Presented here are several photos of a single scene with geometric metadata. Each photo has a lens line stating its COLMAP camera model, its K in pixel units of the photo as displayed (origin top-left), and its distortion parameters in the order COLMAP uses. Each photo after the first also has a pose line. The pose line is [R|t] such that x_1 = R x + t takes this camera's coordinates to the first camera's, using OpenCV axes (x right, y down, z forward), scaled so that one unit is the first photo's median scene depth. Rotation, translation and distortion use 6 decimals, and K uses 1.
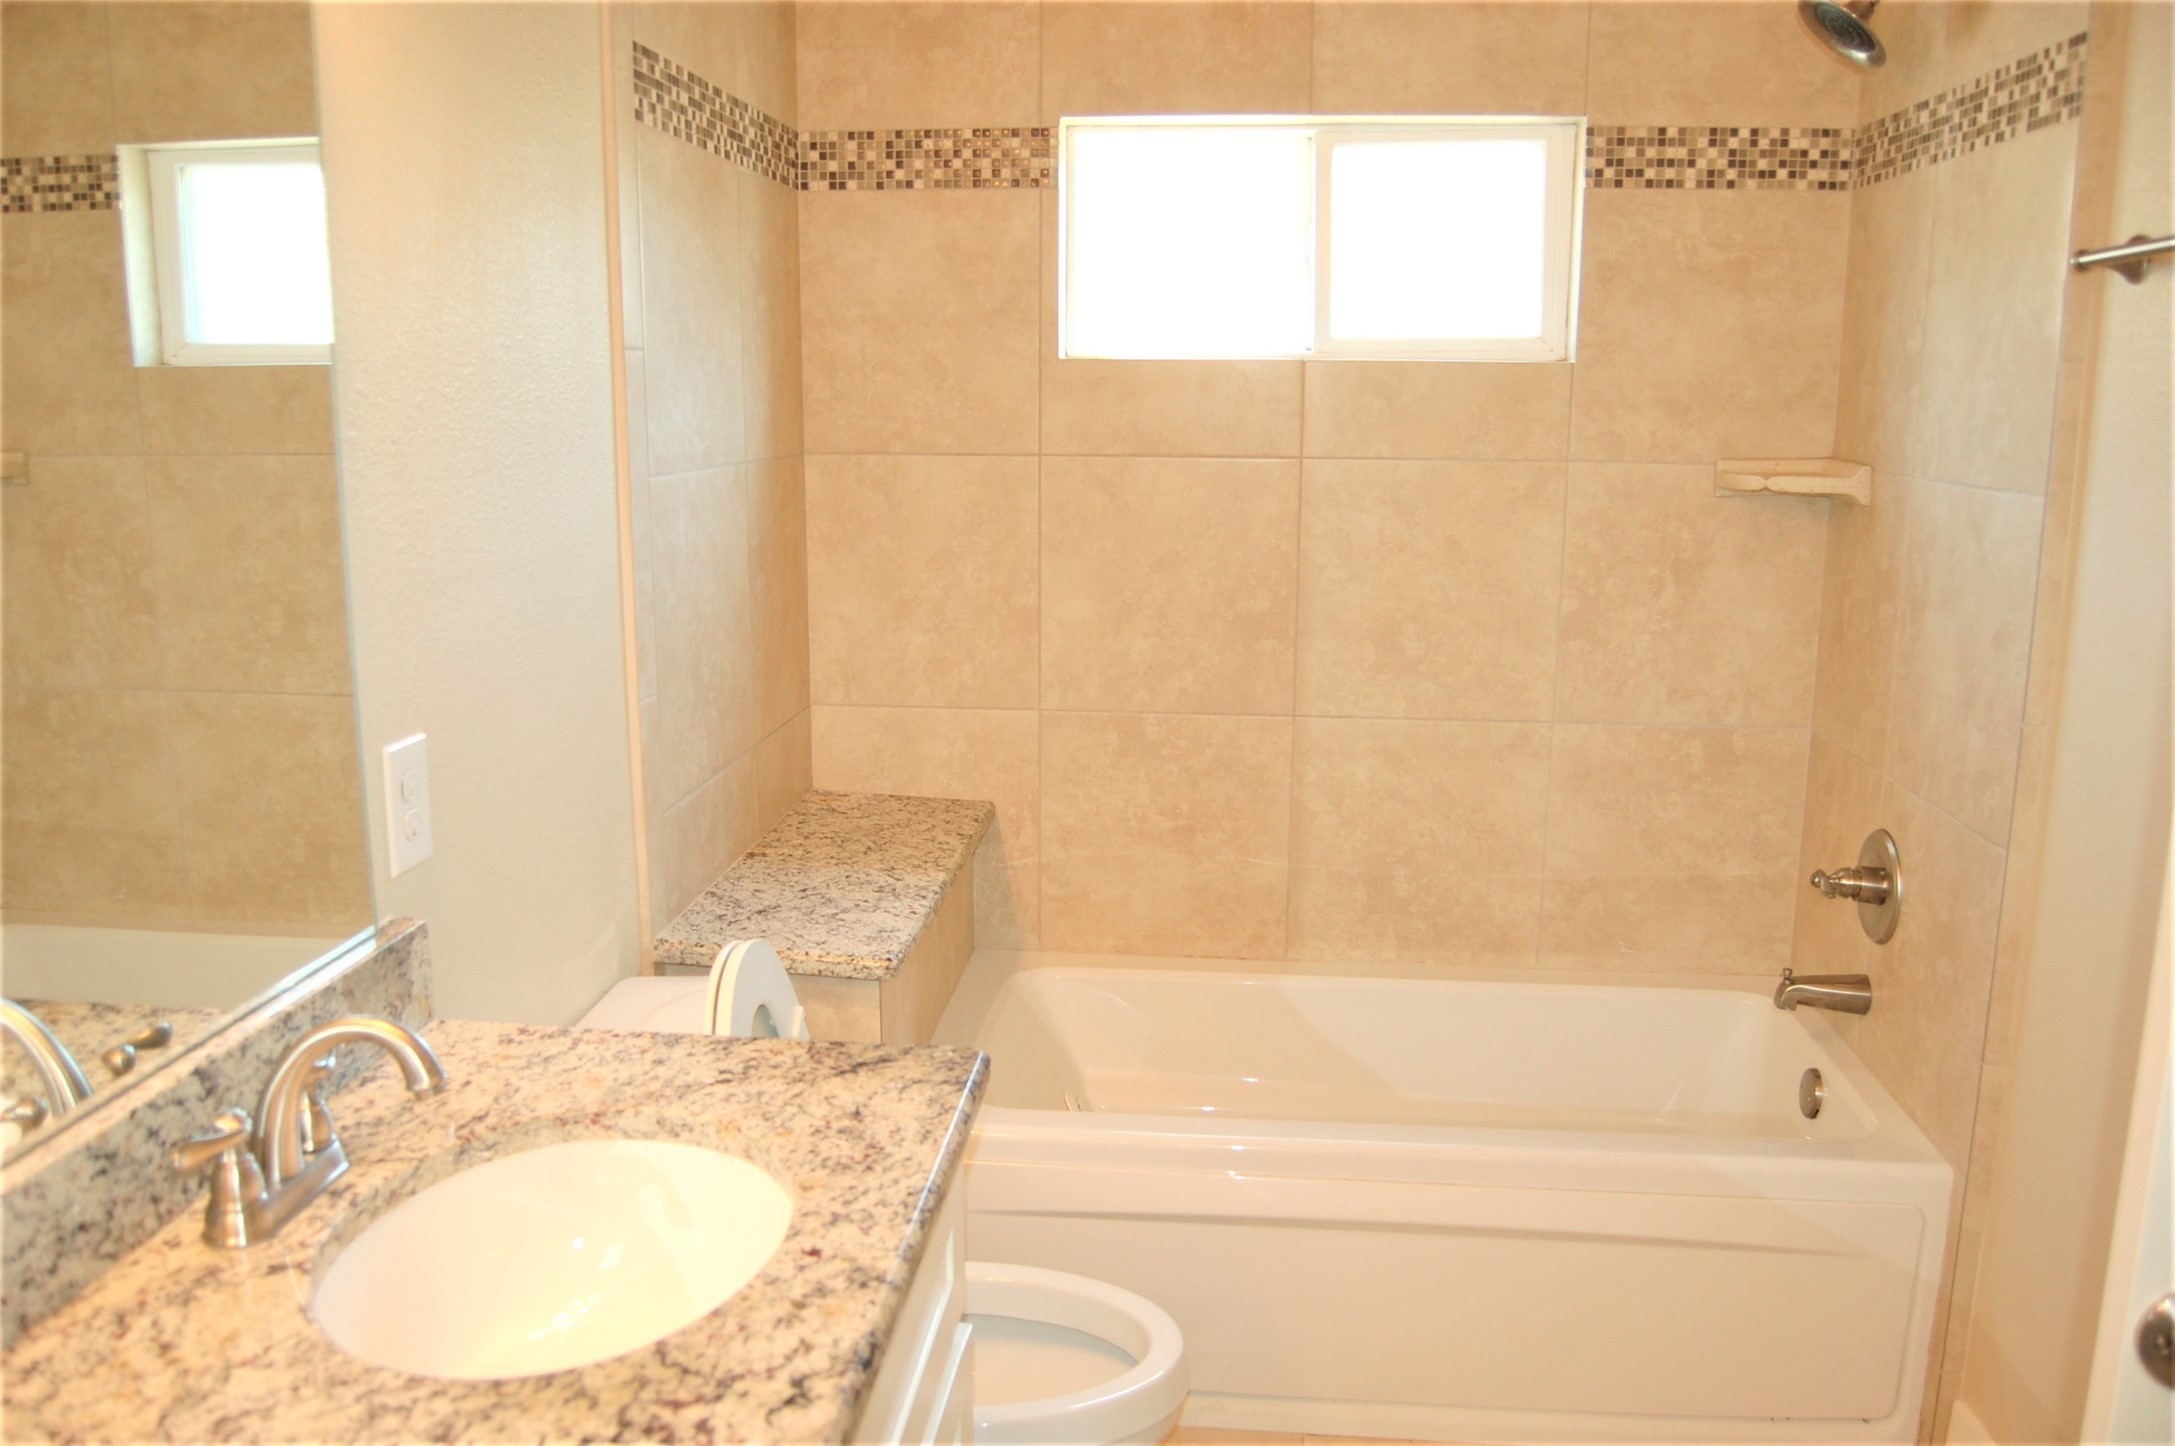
lens RADIAL K [[1636.7, 0, 1082.8], [0, 1636.7, 713.6], [0, 0, 1]] dist [-0.089426, 0.021617]
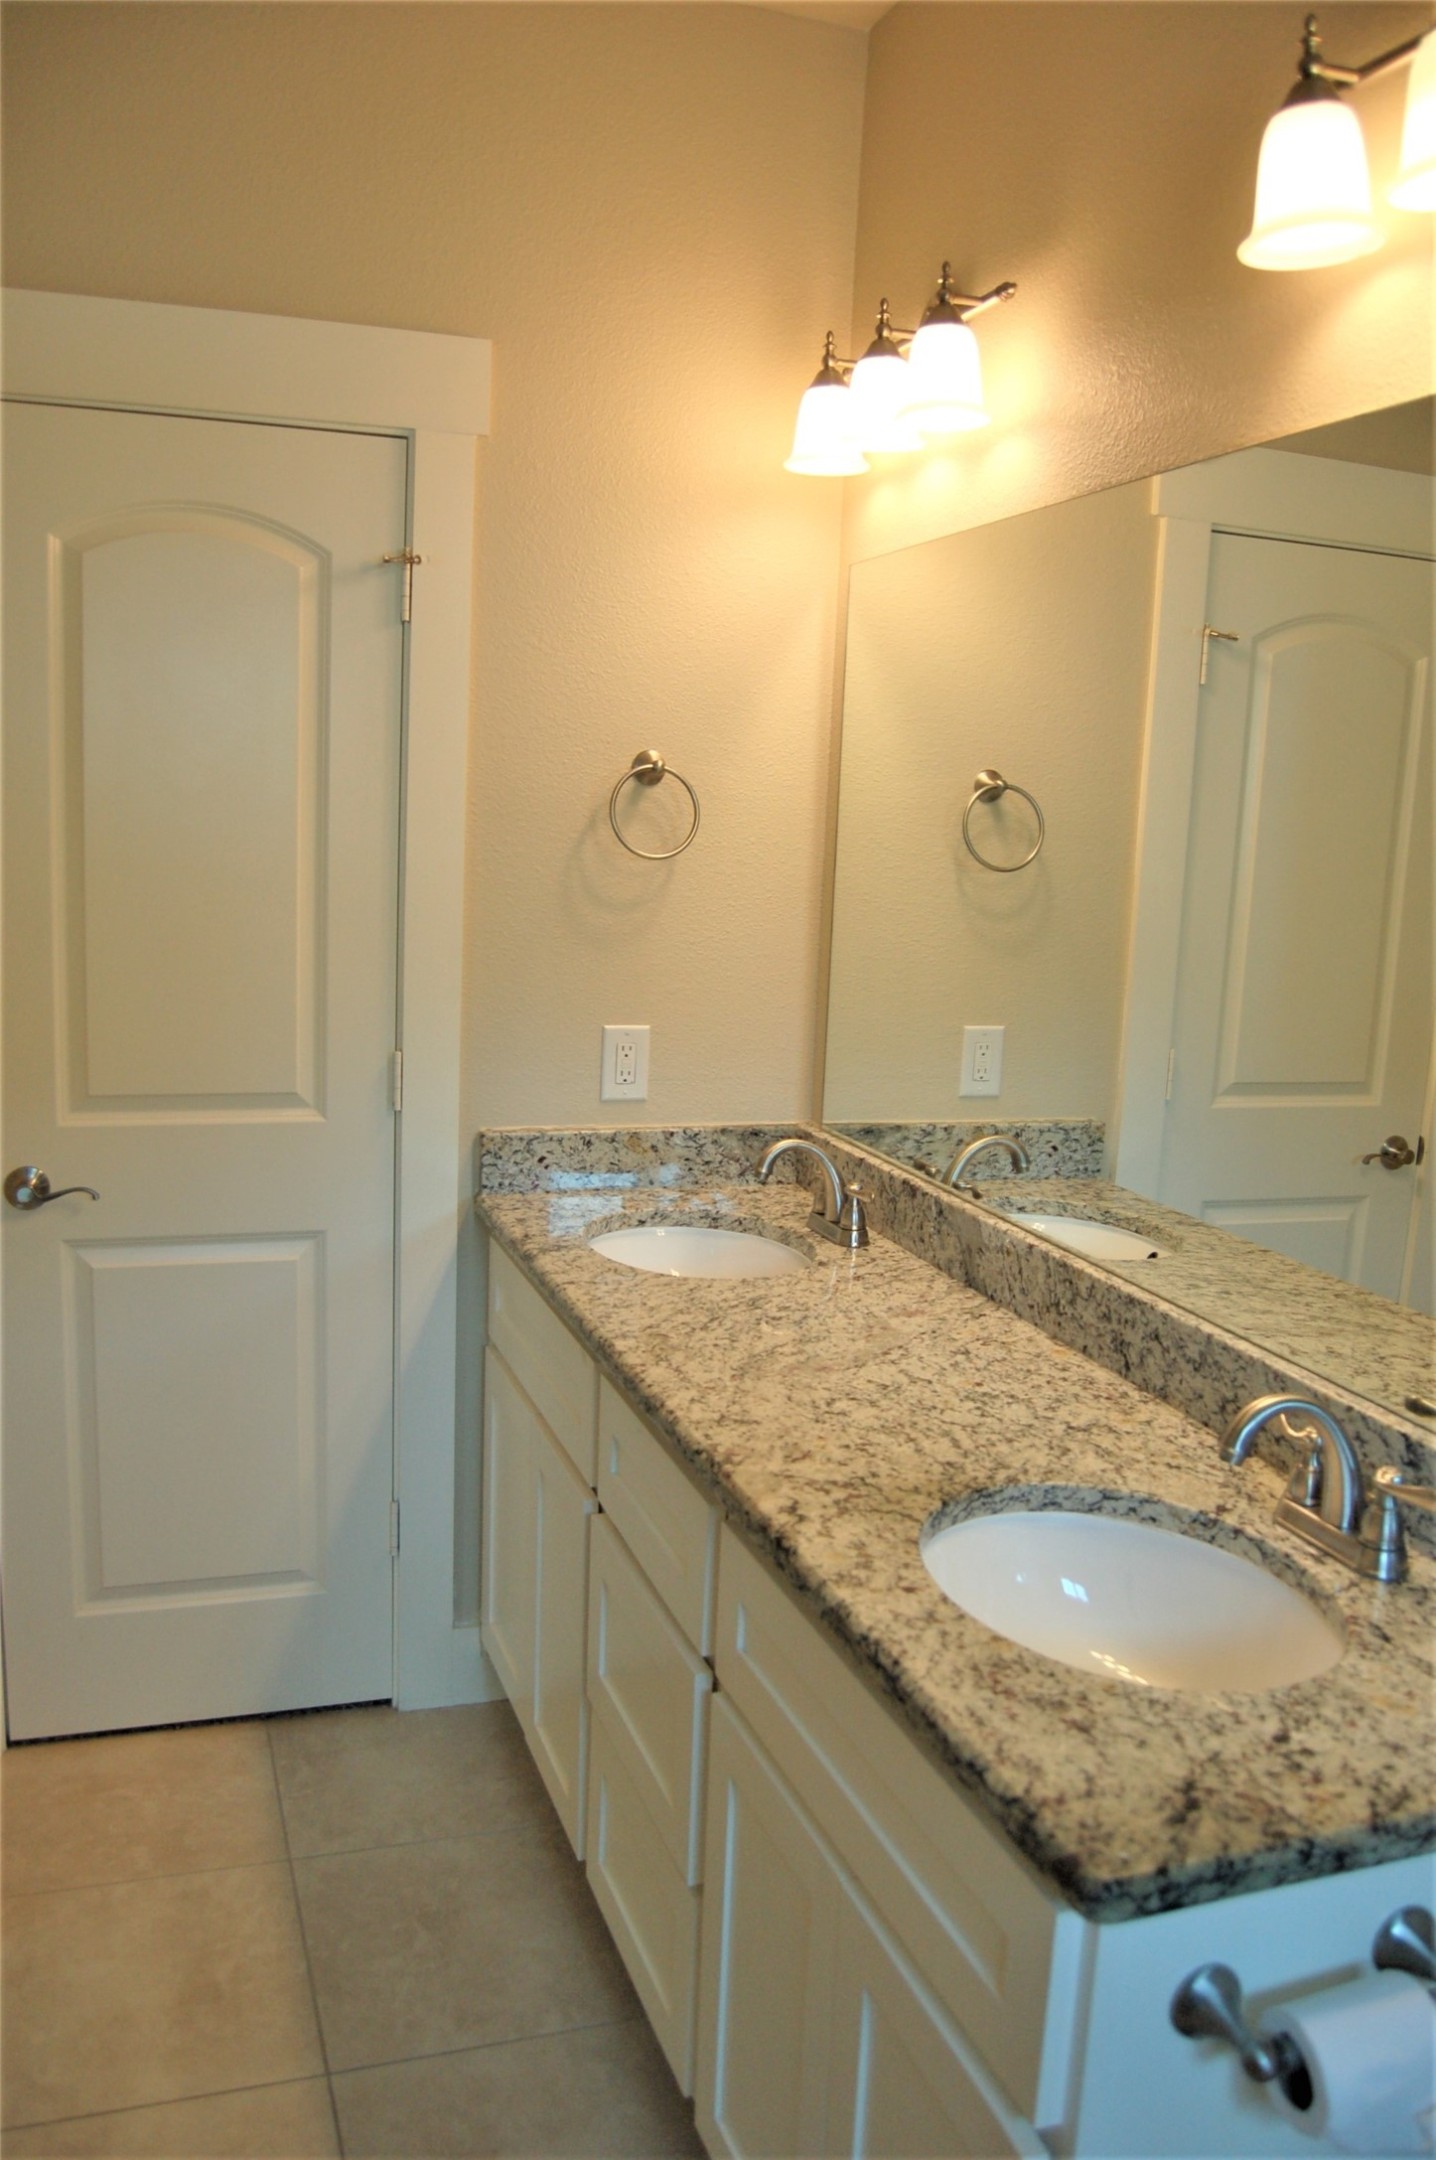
lens RADIAL K [[1722.1, 0, 718.6], [0, 1722.1, 1078.9], [0, 0, 1]] dist [-0.088646, 0.014365]
pose [[-0.904655, 0.023504, -0.425497, 0.219290], [-0.125797, 0.939253, 0.319342, -0.180605], [0.407155, 0.342421, -0.846742, 0.859303]]
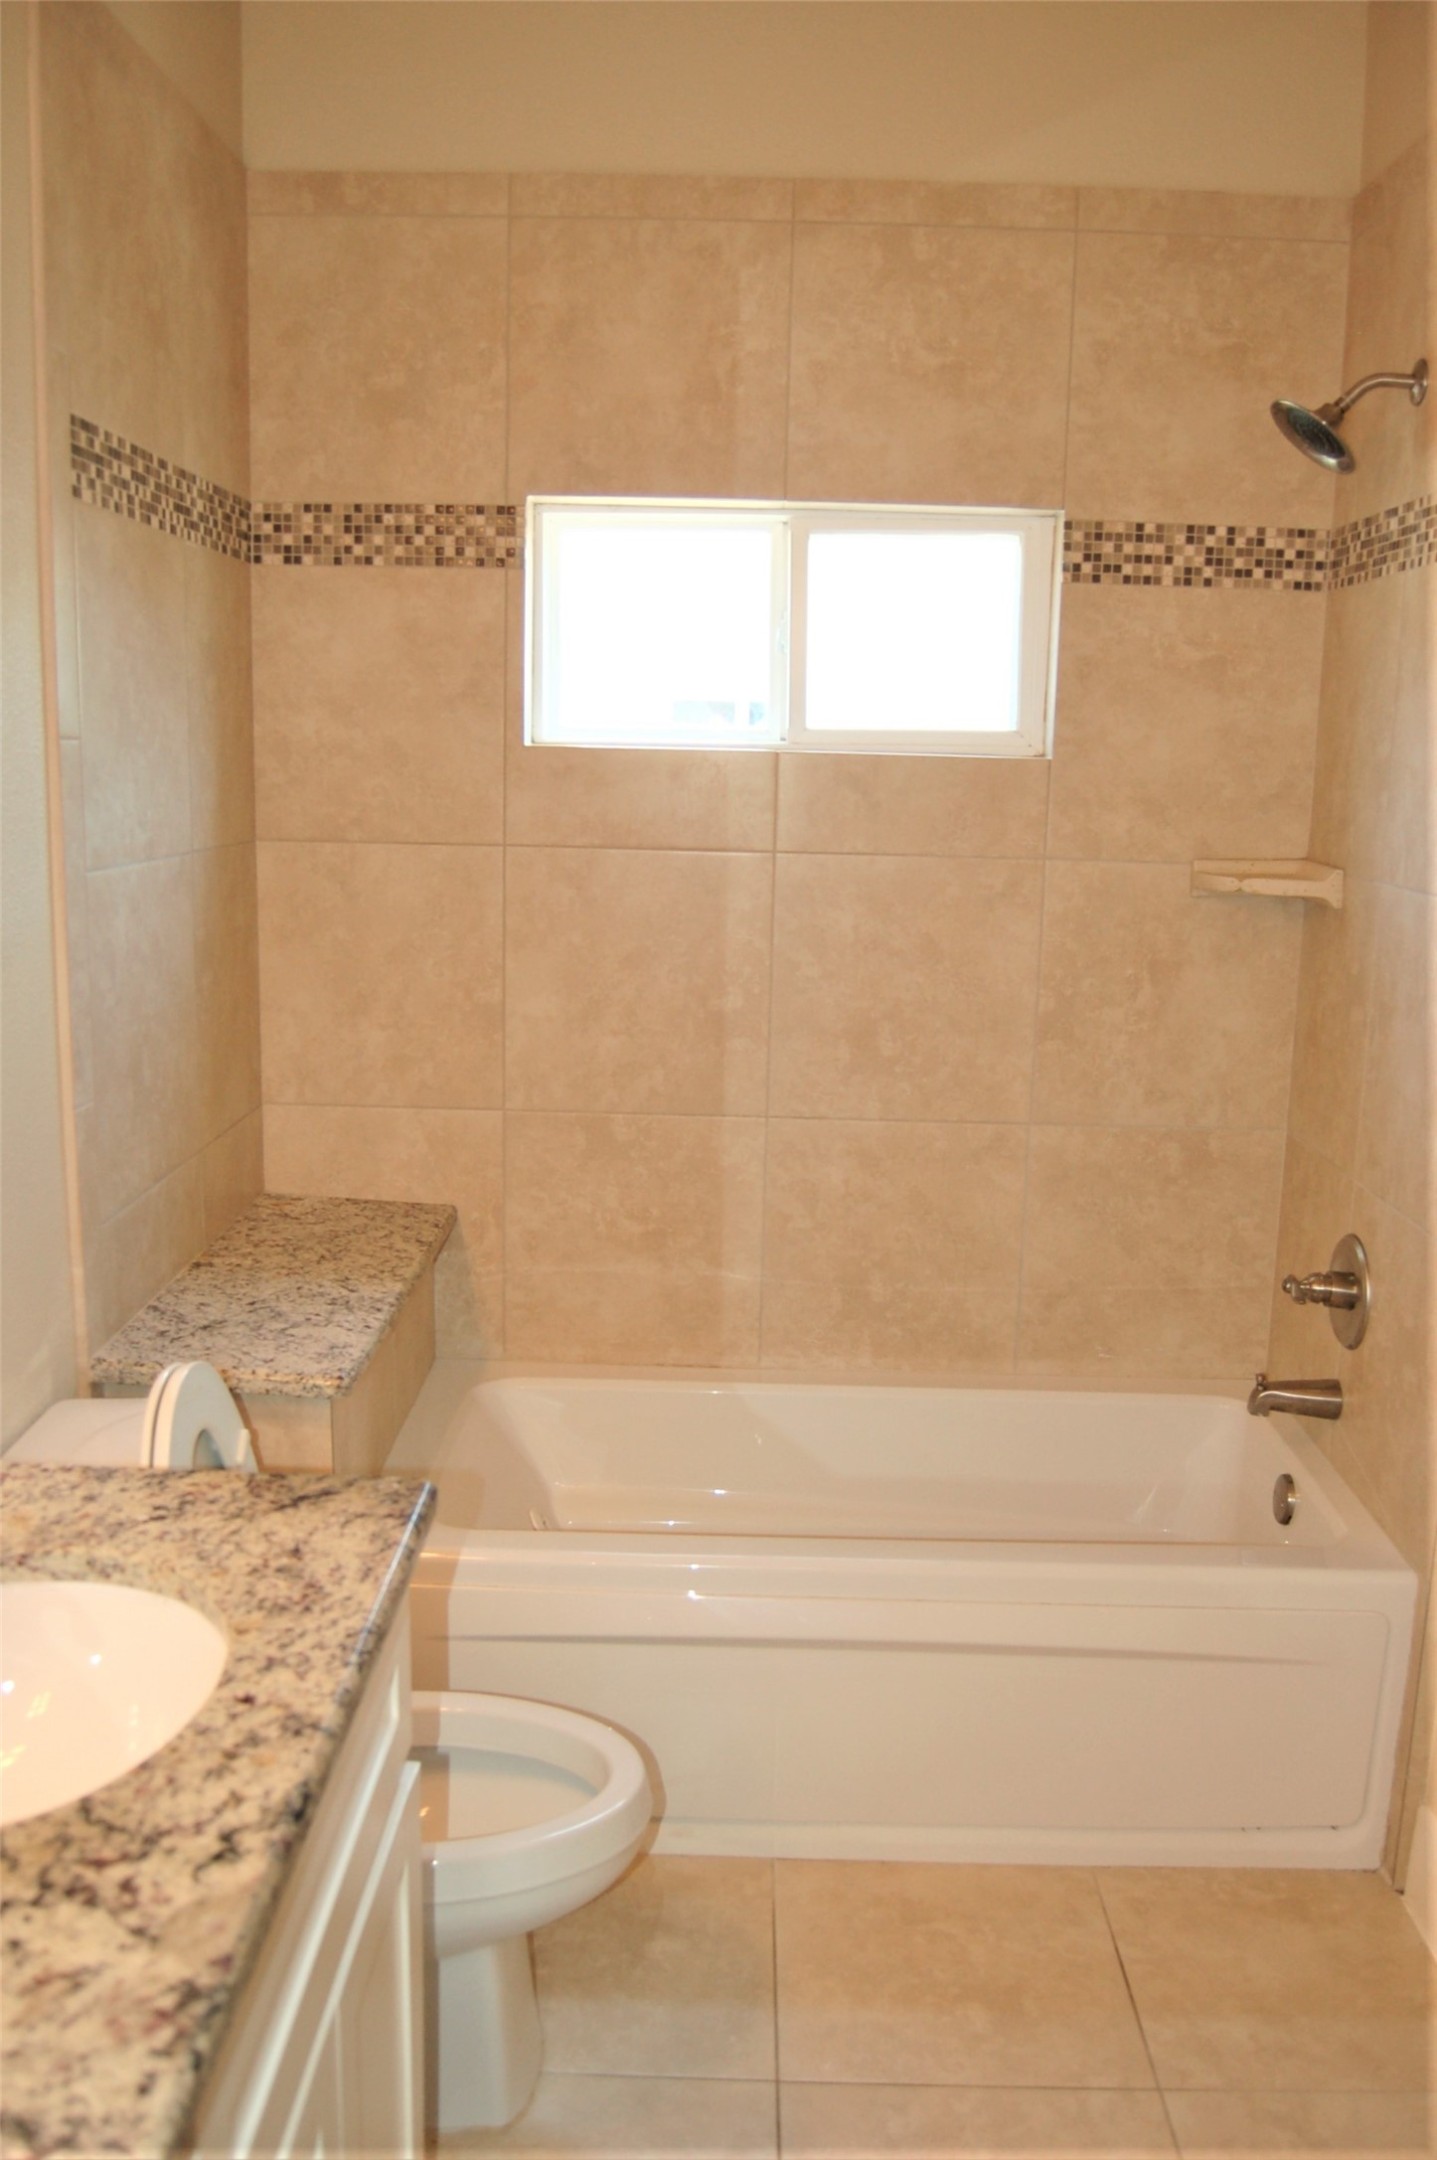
lens RADIAL K [[1722.1, 0, 723.1], [0, 1722.1, 1088.4], [0, 0, 1]] dist [-0.088646, 0.014365]
pose [[0.995826, 0.001782, 0.091252, 0.011989], [-0.001528, 0.999995, -0.002853, -0.015243], [-0.091257, 0.002702, 0.995824, -0.019847]]
